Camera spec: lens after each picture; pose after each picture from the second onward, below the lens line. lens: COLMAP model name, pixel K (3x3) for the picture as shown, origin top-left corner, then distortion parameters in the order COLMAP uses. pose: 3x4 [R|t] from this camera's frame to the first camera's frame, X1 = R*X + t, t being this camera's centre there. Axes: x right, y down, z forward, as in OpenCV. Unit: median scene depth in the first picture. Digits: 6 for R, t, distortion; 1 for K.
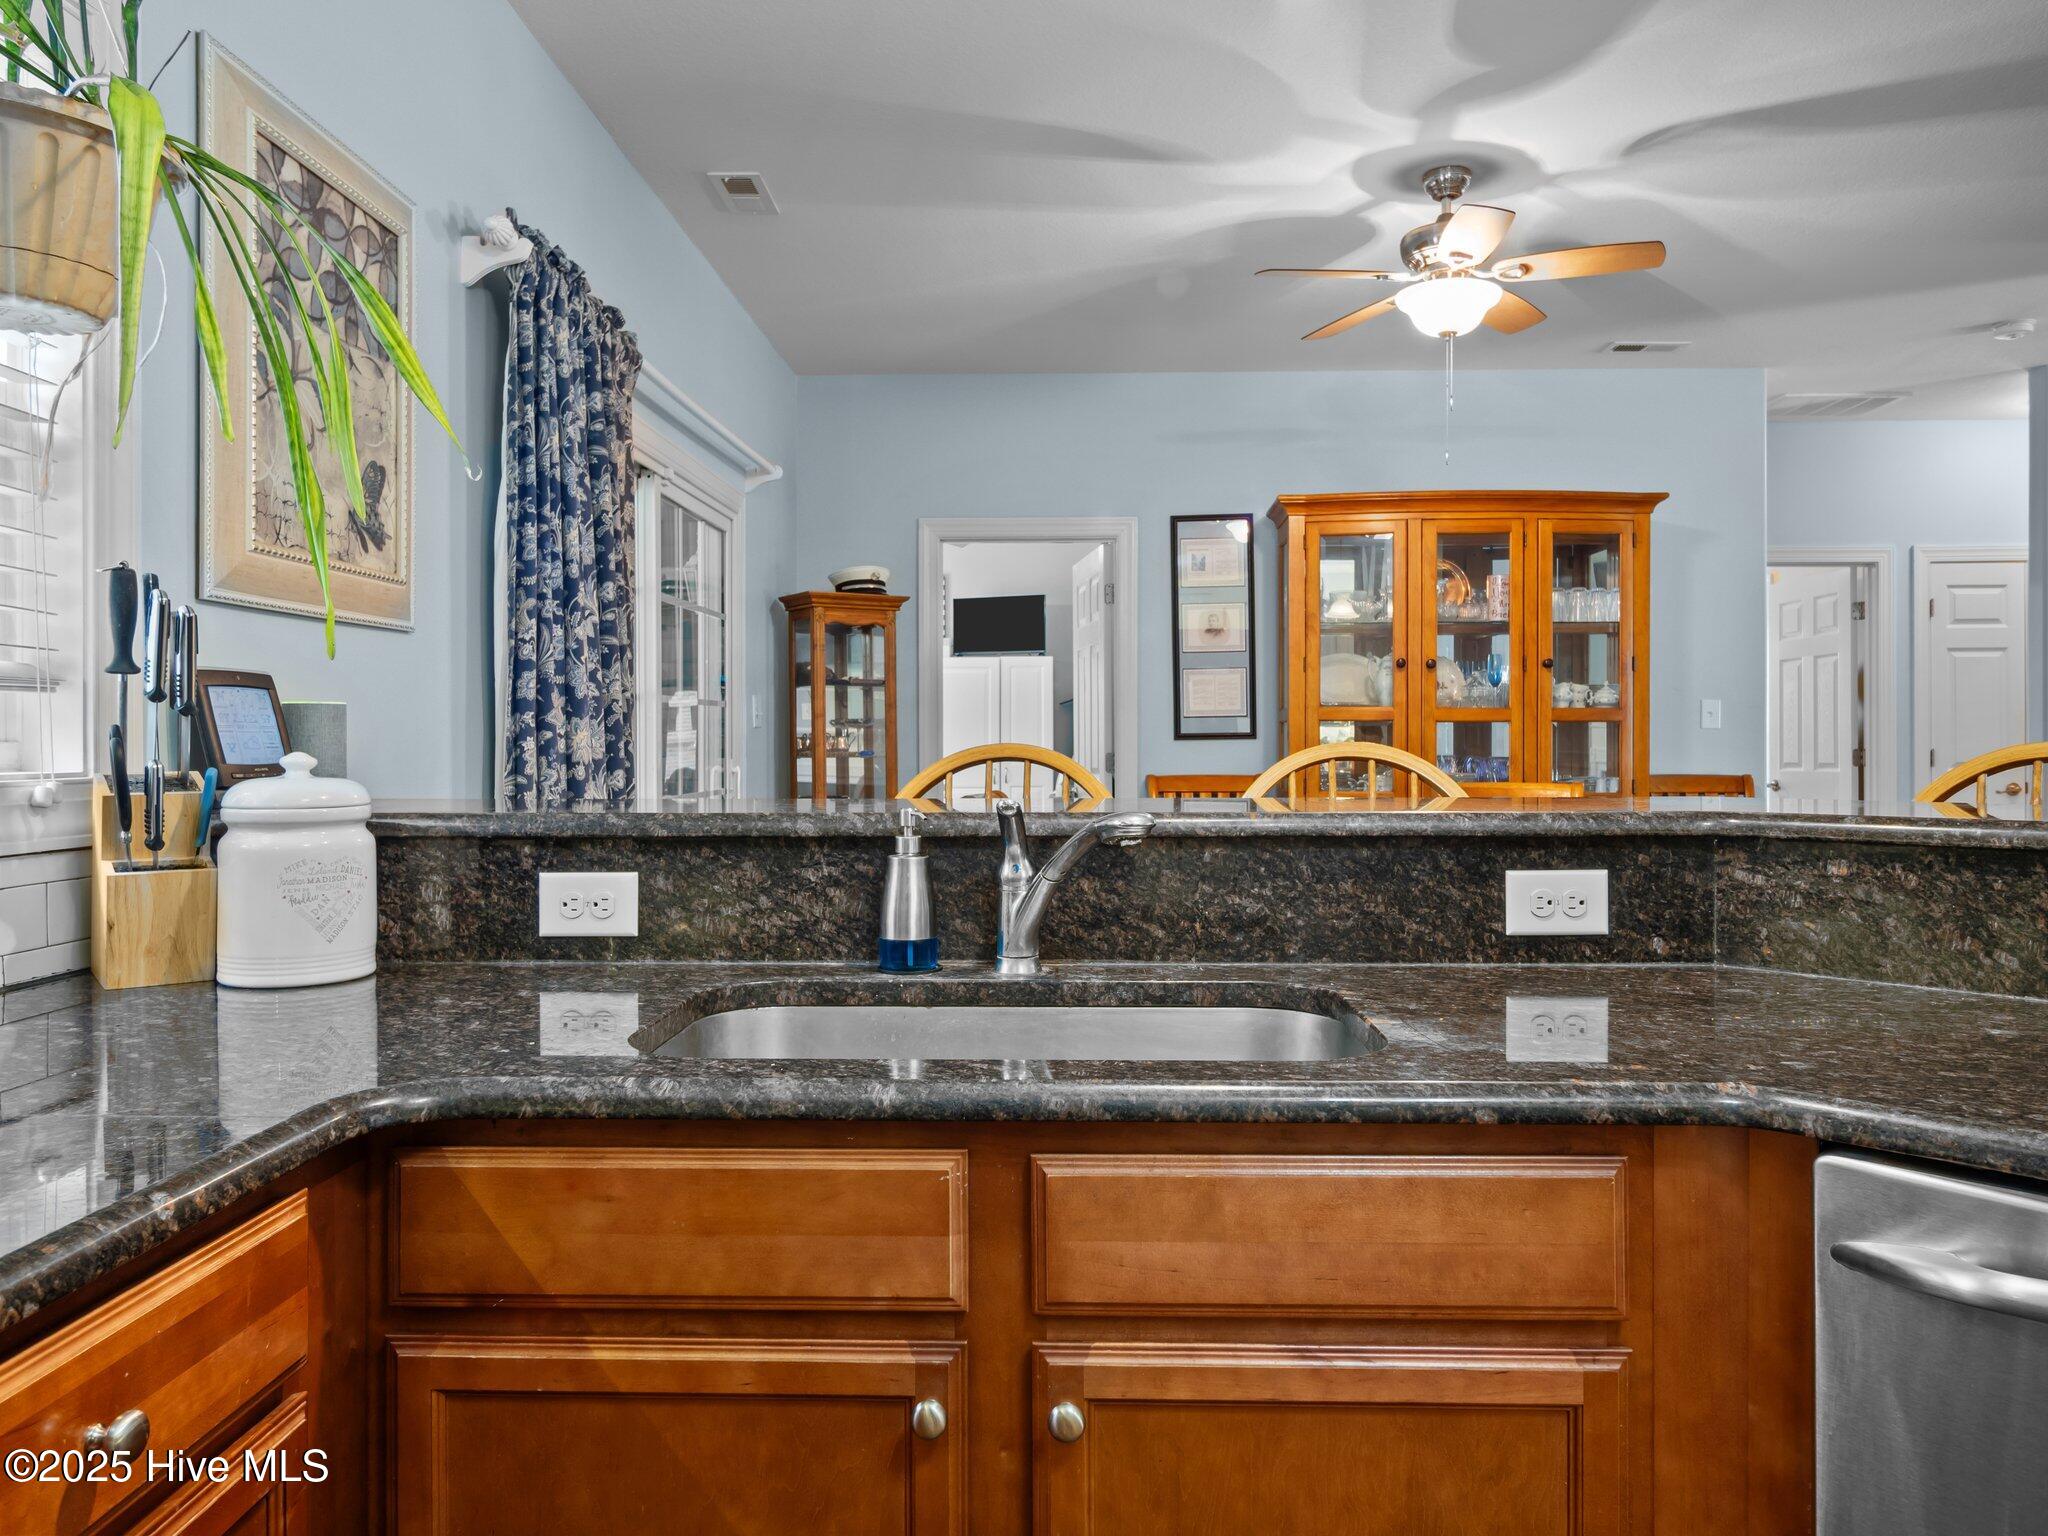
lens RADIAL K [[1531.4, 0, 1023.4], [0, 1531.4, 755.9], [0, 0, 1]] dist [-0.004943, -0.003727]
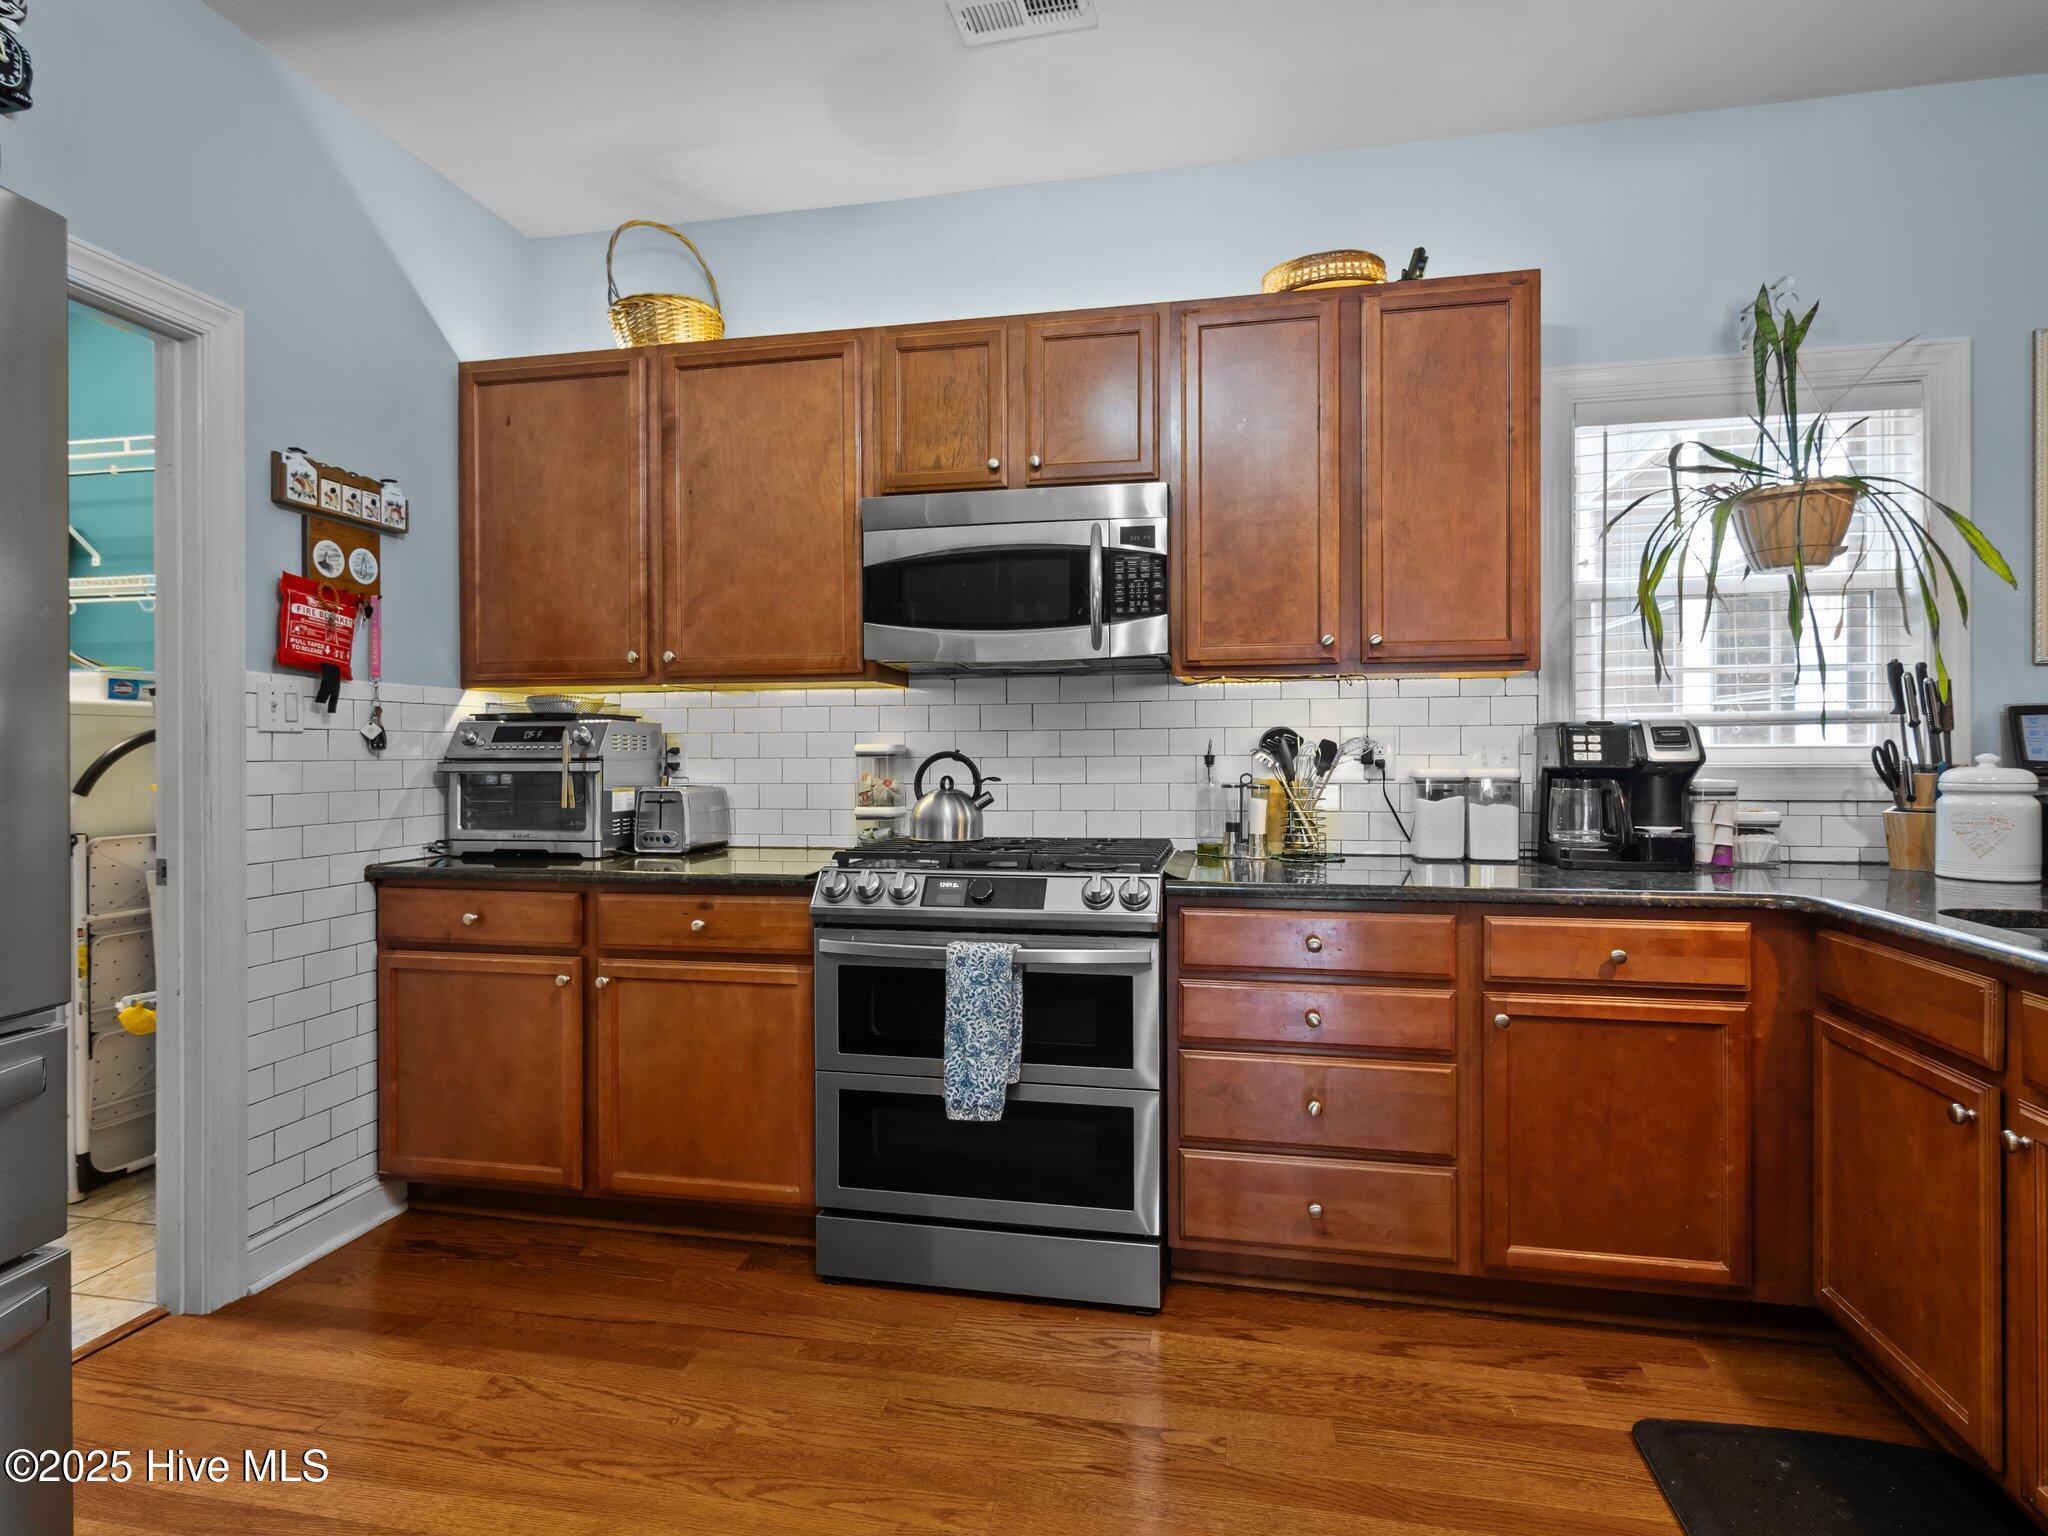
lens RADIAL K [[939.8, 0, 1050.8], [0, 939.8, 761.0], [0, 0, 1]] dist [-0.002555, -0.000020]
pose [[-0.137453, 0.005754, -0.990492, 0.813511], [0.000529, 0.999983, 0.005736, -0.000410], [0.990508, 0.000264, -0.137454, 0.046426]]
